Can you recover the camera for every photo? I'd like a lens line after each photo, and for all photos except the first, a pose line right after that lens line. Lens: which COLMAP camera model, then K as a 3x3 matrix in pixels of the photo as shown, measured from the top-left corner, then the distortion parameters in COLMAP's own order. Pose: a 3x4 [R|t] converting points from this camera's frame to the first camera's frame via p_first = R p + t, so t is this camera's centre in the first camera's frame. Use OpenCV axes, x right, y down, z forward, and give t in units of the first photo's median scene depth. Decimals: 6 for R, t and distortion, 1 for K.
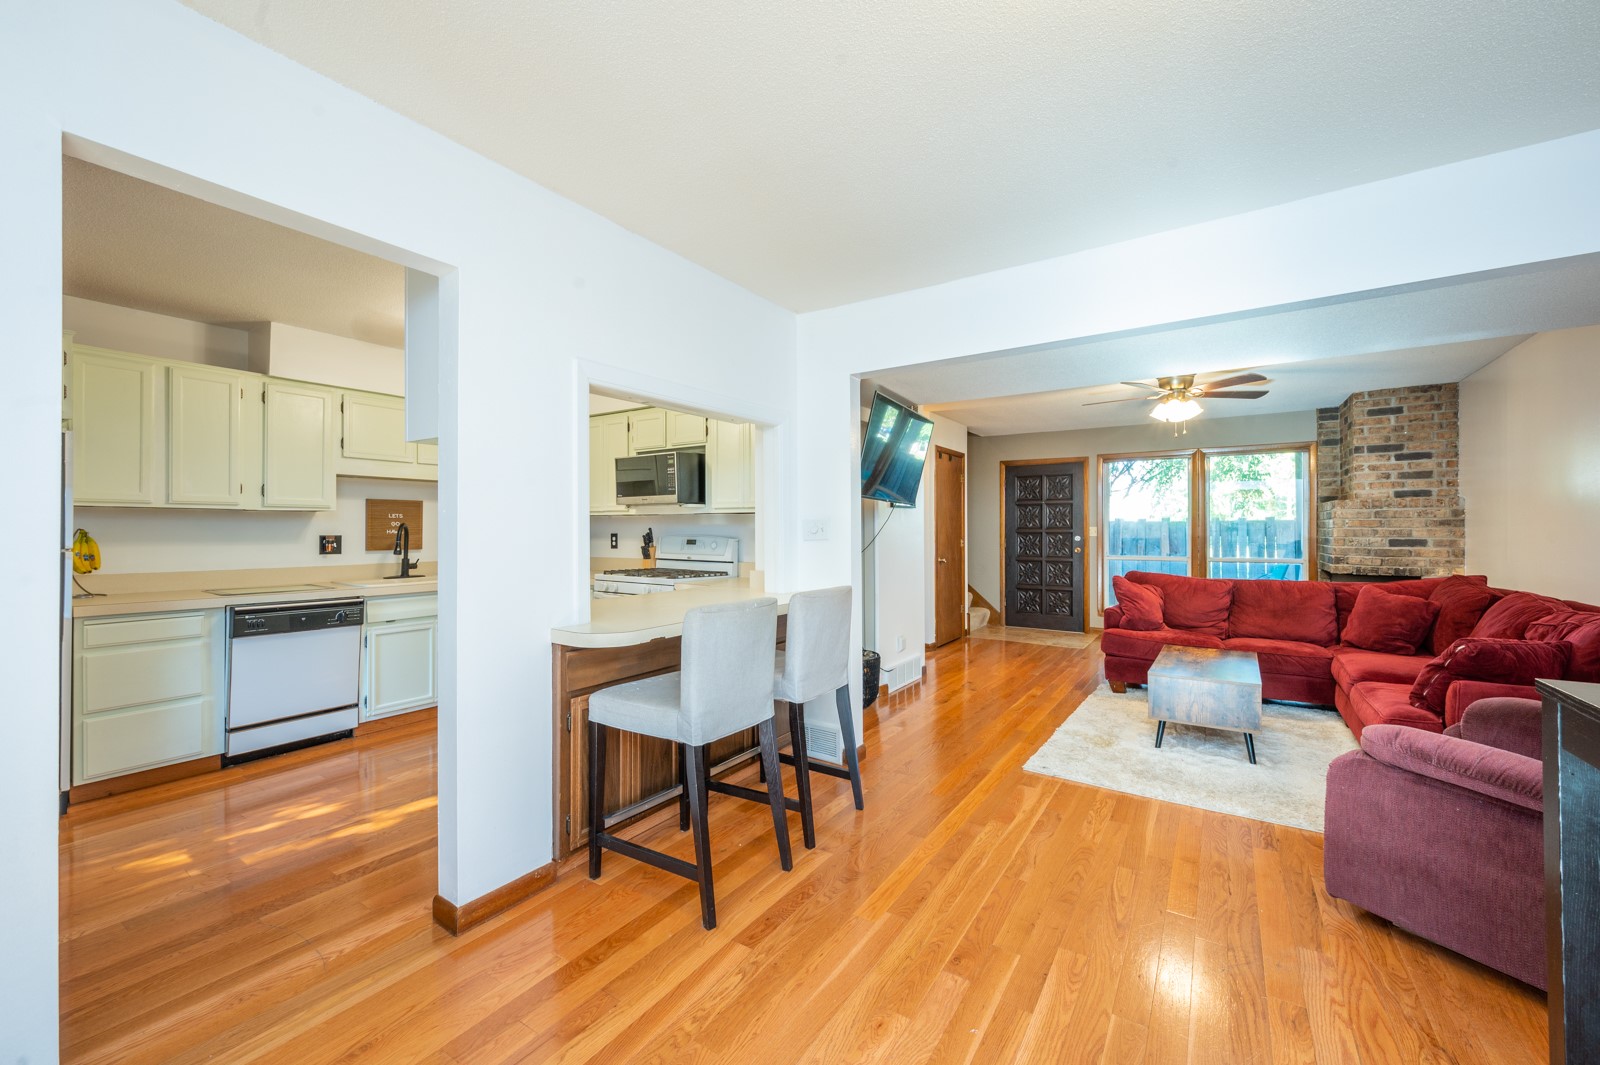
lens RADIAL K [[635.5, 0, 803.4], [0, 635.5, 529.0], [0, 0, 1]] dist [0.000724, -0.000319]
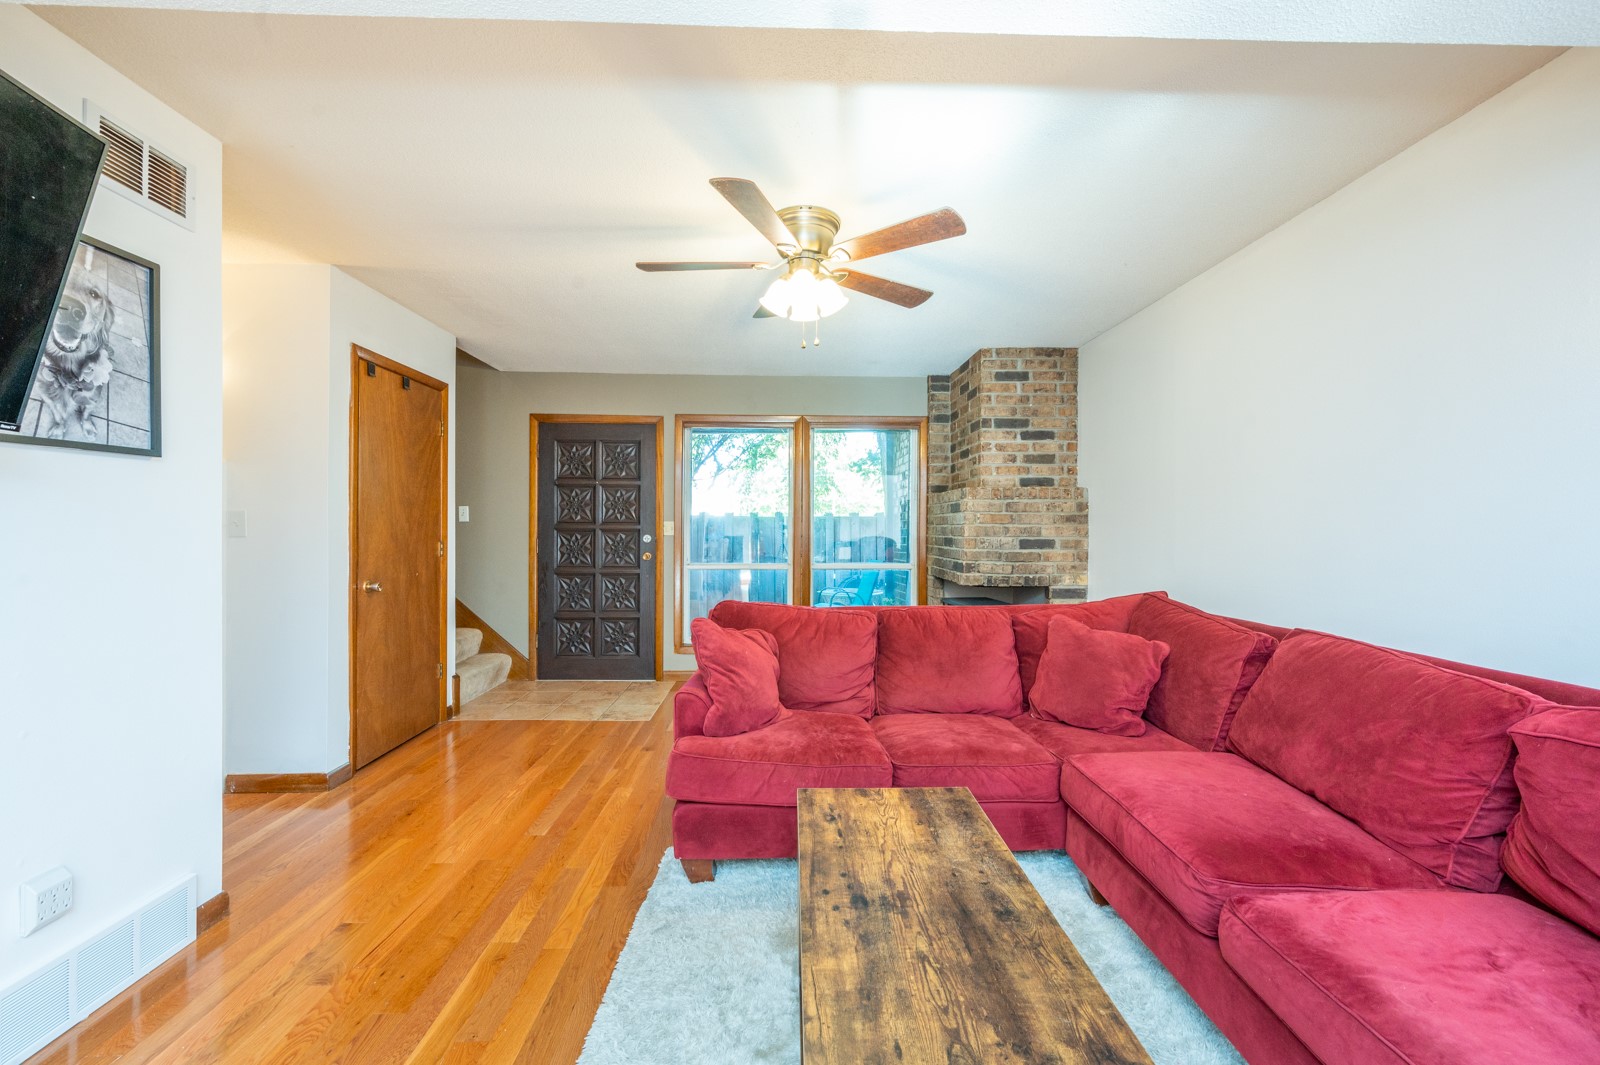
lens RADIAL K [[635.5, 0, 803.4], [0, 635.5, 529.0], [0, 0, 1]] dist [0.000724, -0.000319]
pose [[0.815825, 0.001523, 0.578297, 0.250946], [-0.005337, 0.999974, 0.004896, 0.001008], [-0.578274, -0.007080, 0.815812, 0.504978]]
